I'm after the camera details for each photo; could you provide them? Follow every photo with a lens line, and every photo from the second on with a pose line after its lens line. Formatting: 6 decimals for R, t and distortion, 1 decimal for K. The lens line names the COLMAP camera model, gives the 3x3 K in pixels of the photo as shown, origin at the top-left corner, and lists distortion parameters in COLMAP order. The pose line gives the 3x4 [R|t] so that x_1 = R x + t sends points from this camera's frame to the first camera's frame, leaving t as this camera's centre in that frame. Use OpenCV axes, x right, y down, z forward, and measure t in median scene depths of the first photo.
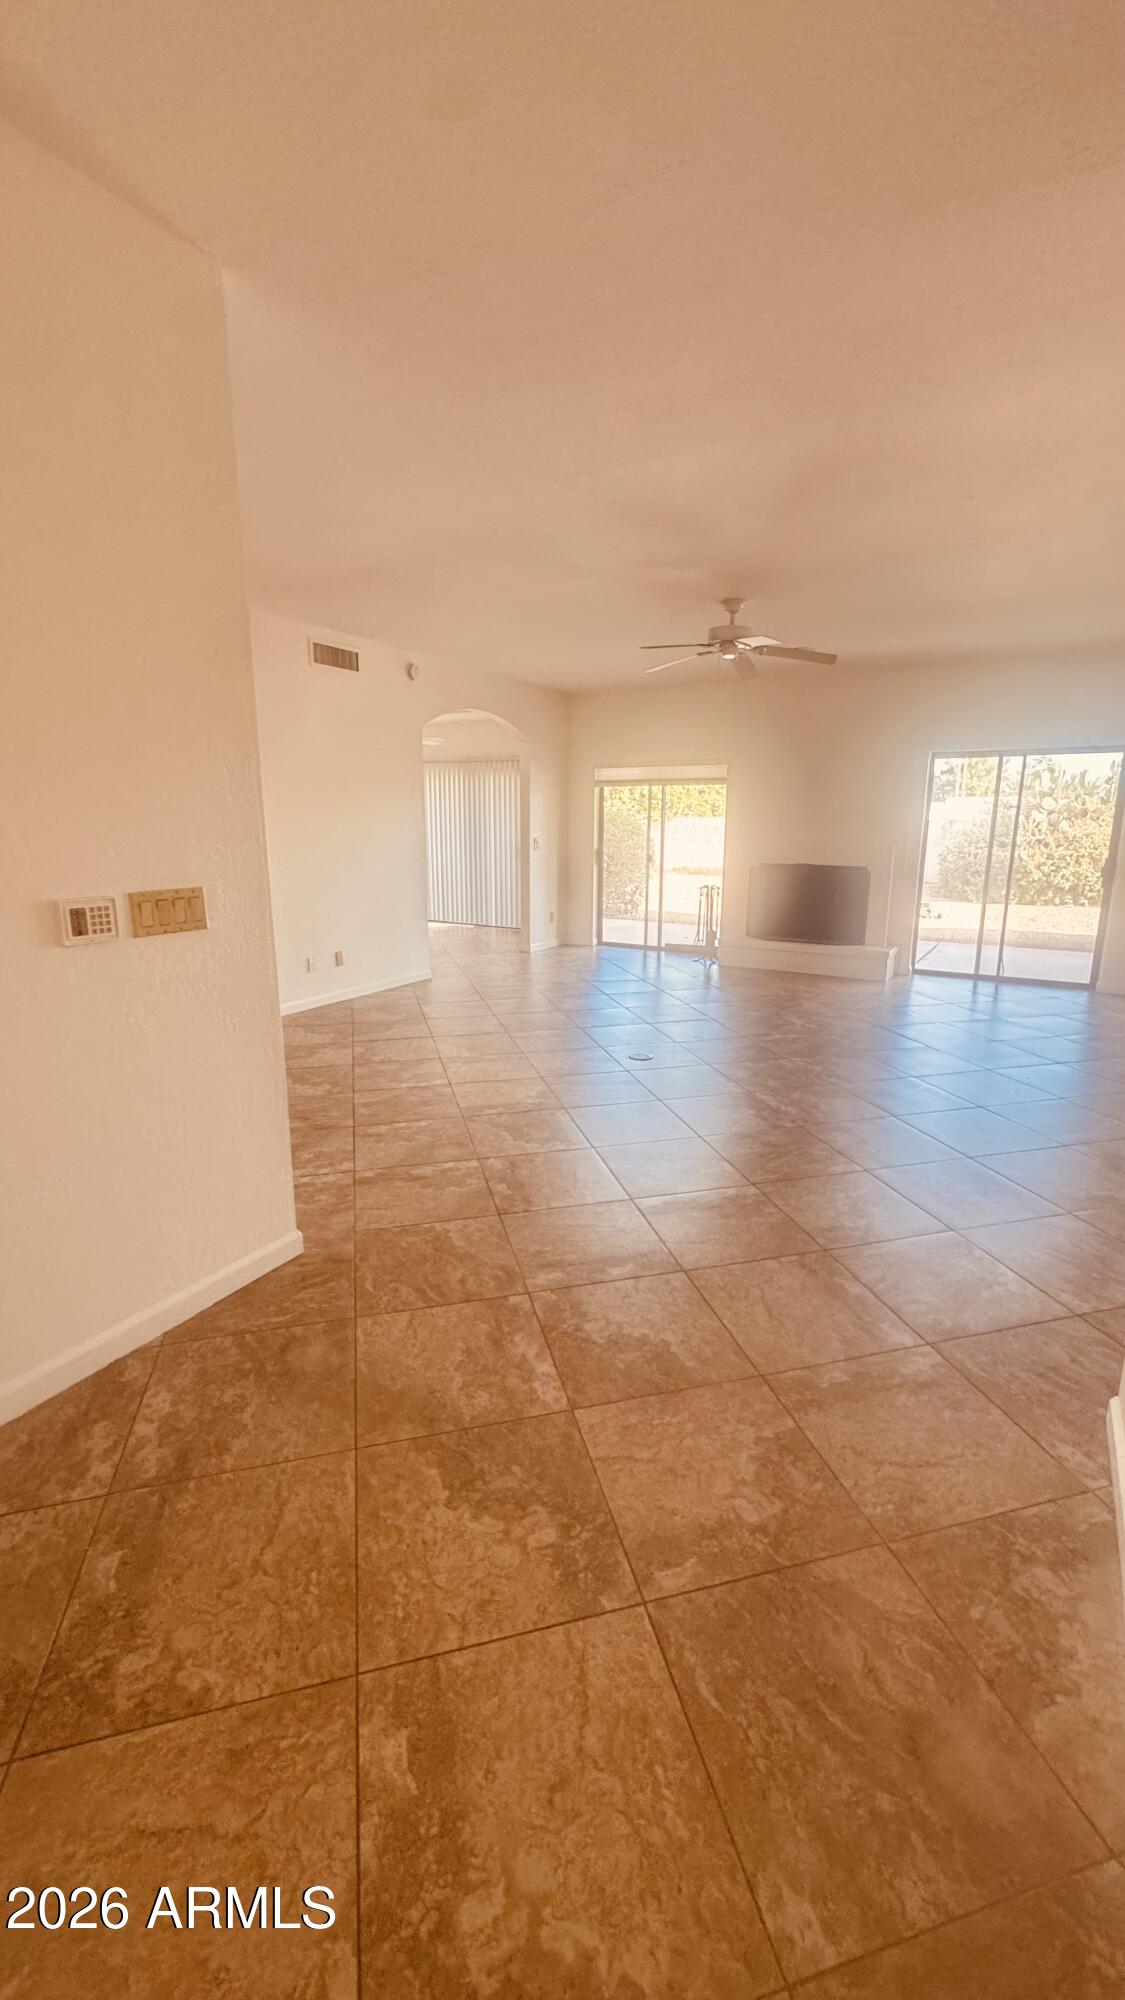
lens RADIAL K [[796.6, 0, 565.4], [0, 796.6, 1000.5], [0, 0, 1]] dist [-0.001451, -0.000204]
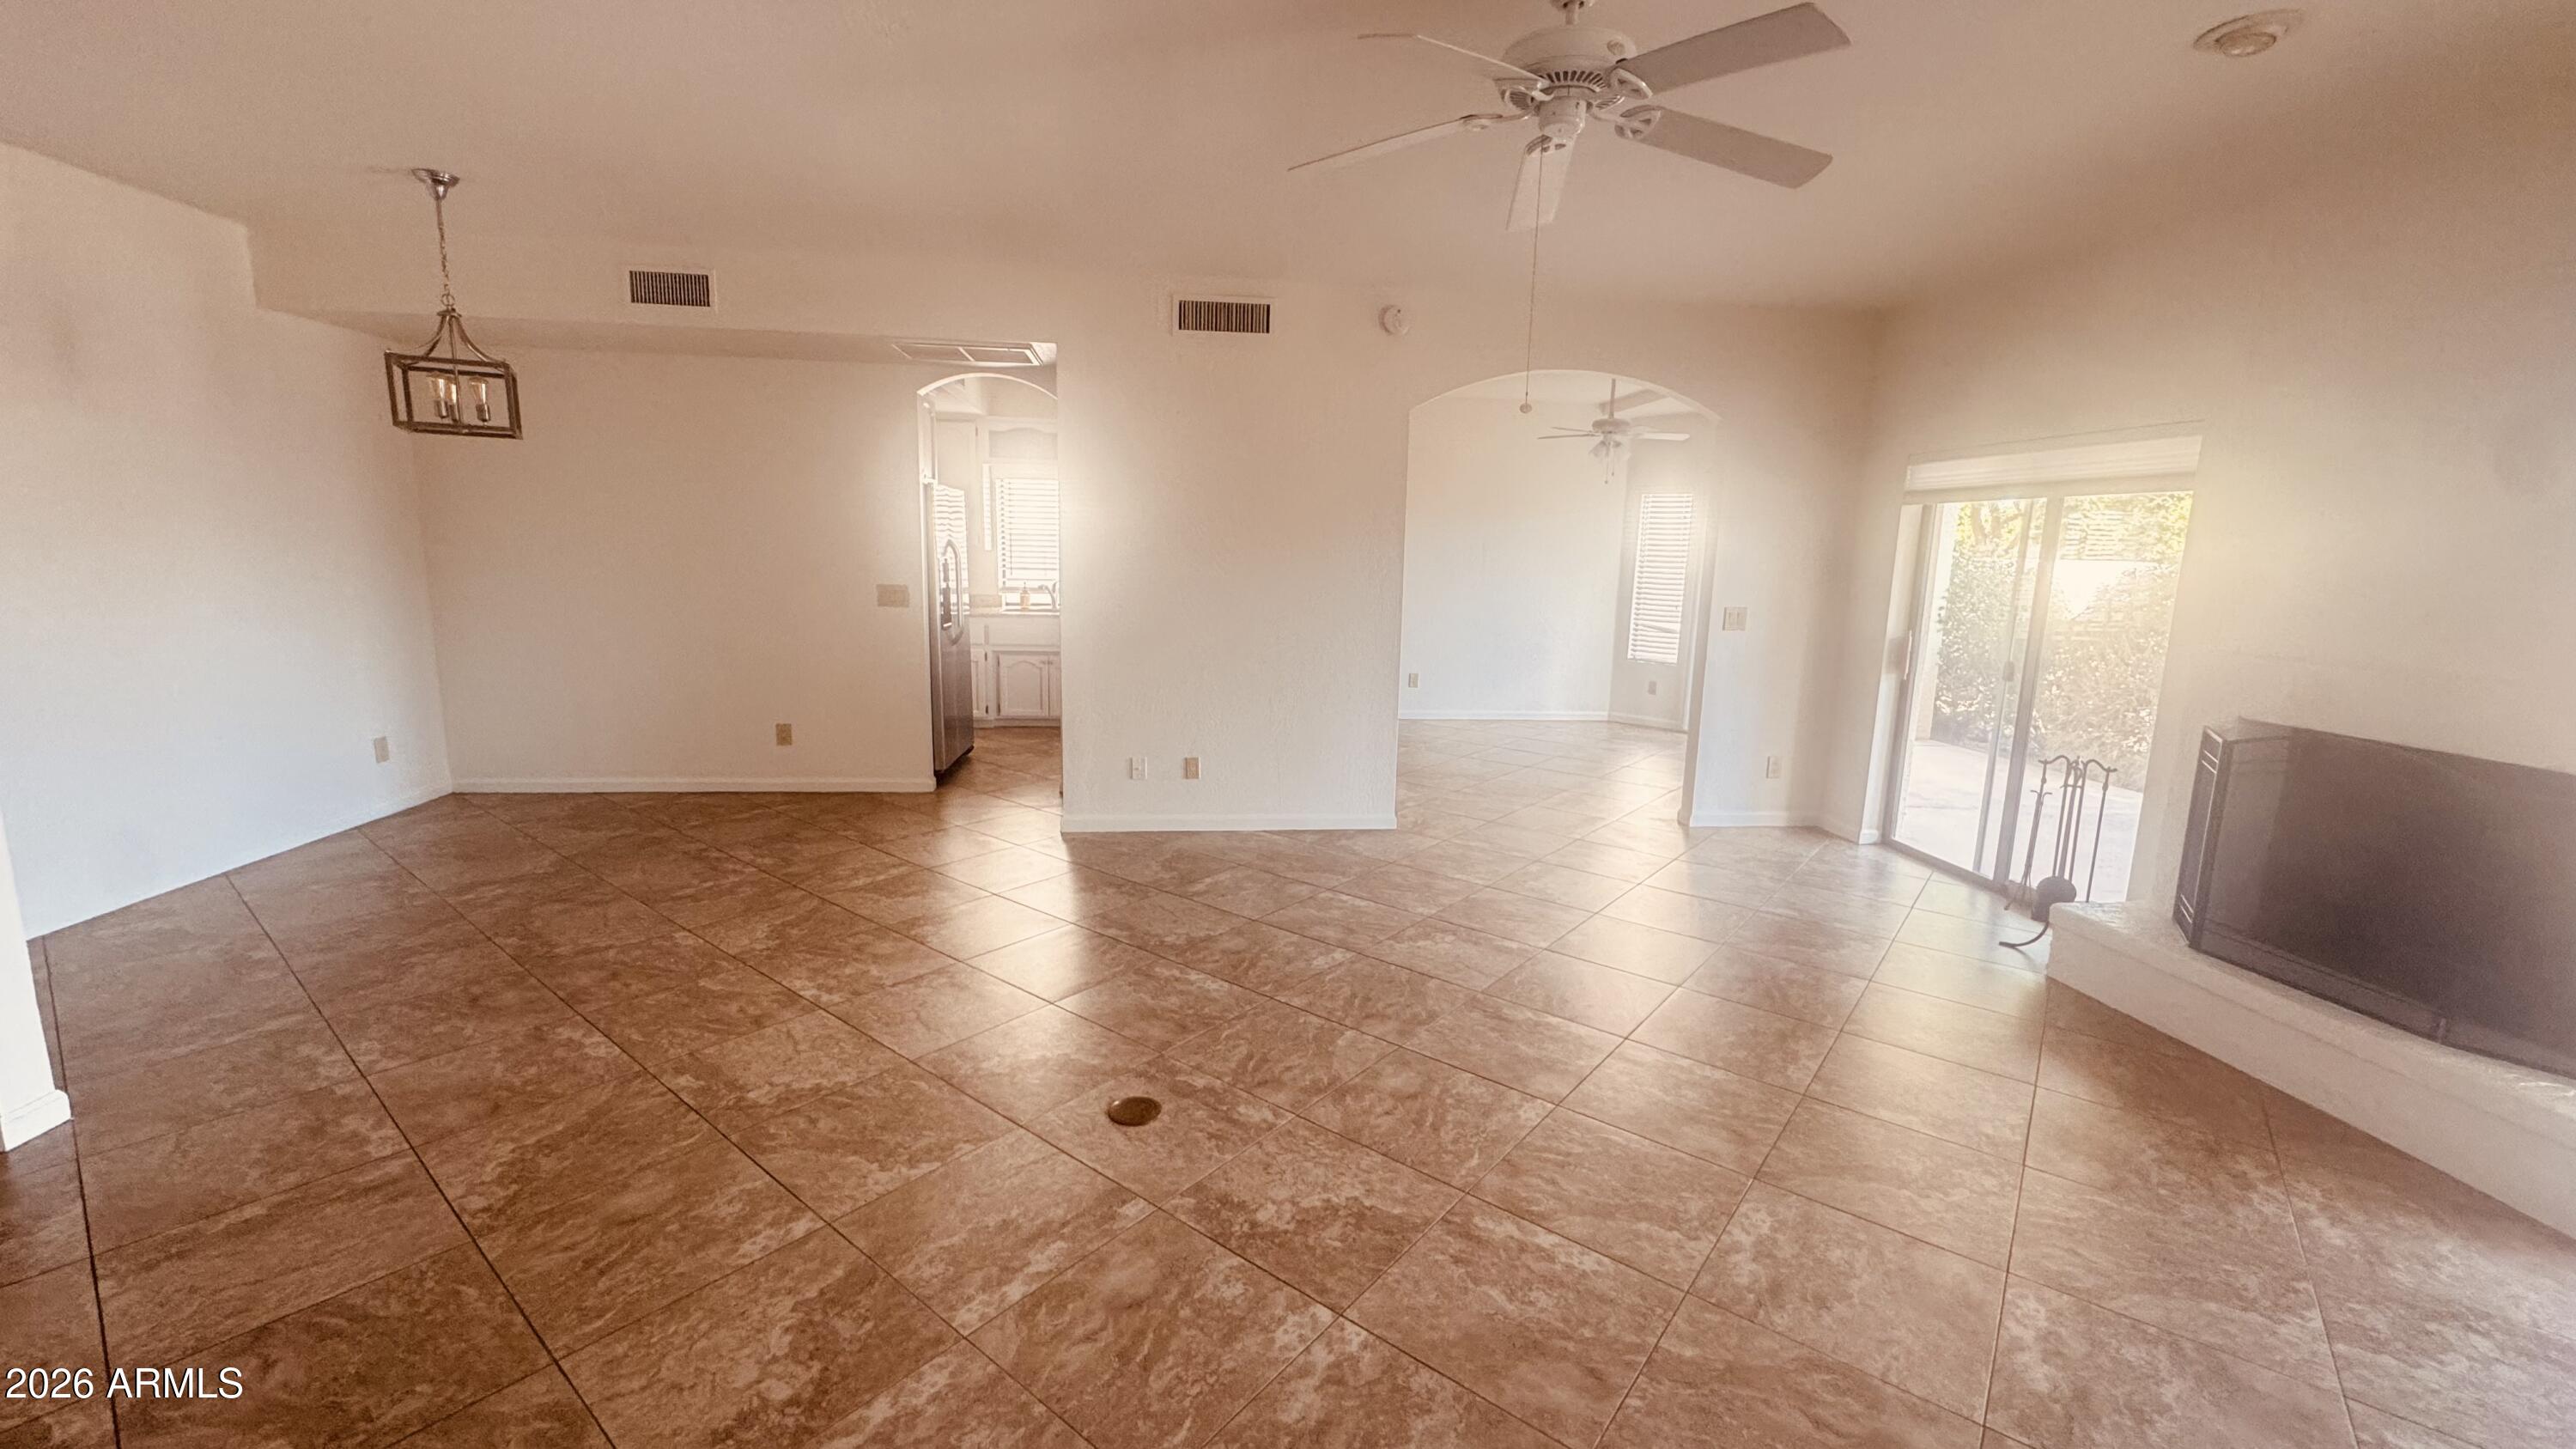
lens RADIAL K [[1026.2, 0, 1286.5], [0, 1026.2, 716.9], [0, 0, 1]] dist [-0.001451, -0.000204]
pose [[0.595606, 0.142073, -0.790613, 0.673417], [-0.196981, 0.980015, 0.027713, -0.208331], [0.778750, 0.139230, 0.611689, 0.836575]]
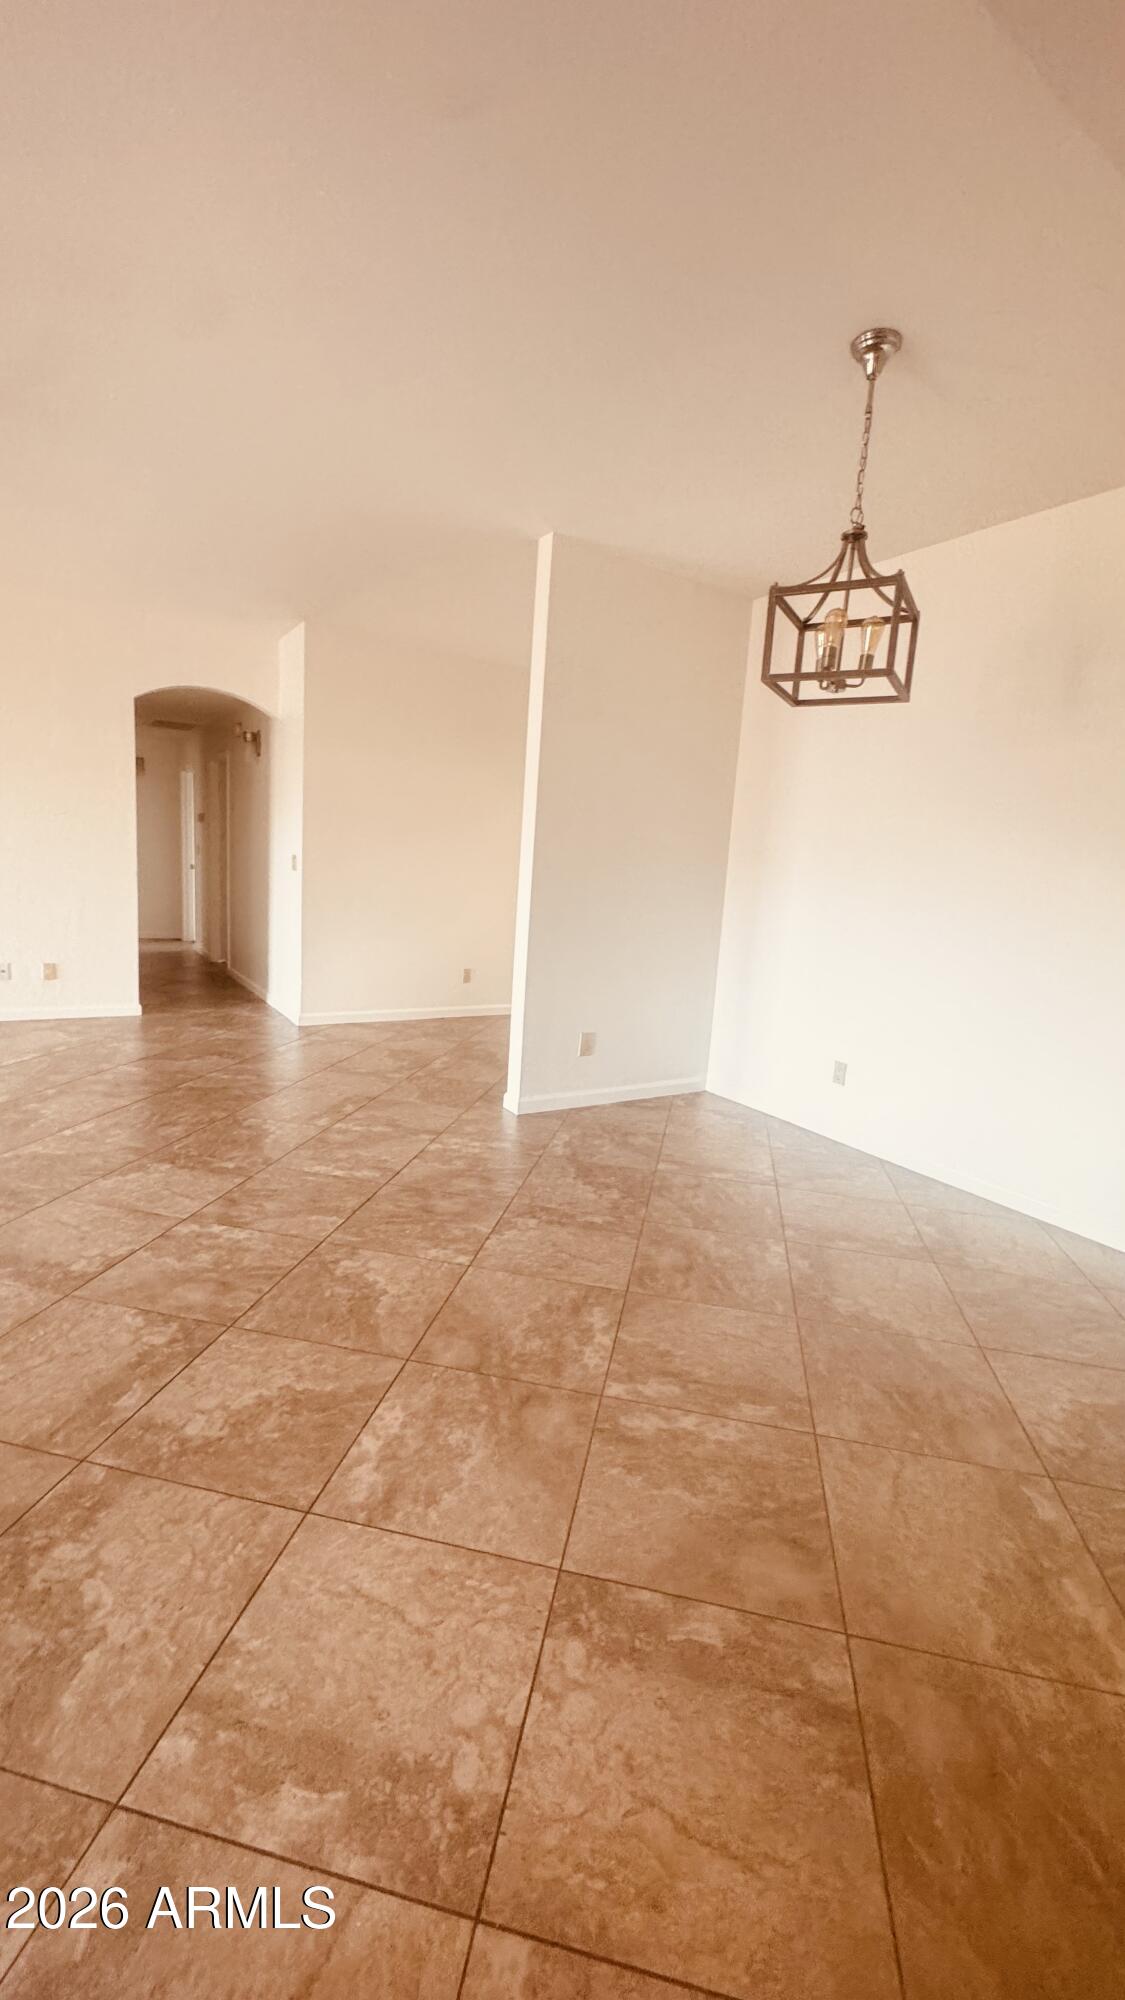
lens RADIAL K [[796.6, 0, 565.4], [0, 796.6, 1000.5], [0, 0, 1]] dist [-0.001451, -0.000204]
pose [[-0.896059, -0.138222, 0.421869, -0.708748], [0.026390, 0.932027, 0.361425, -0.298338], [-0.443150, 0.334992, -0.831504, 1.439169]]
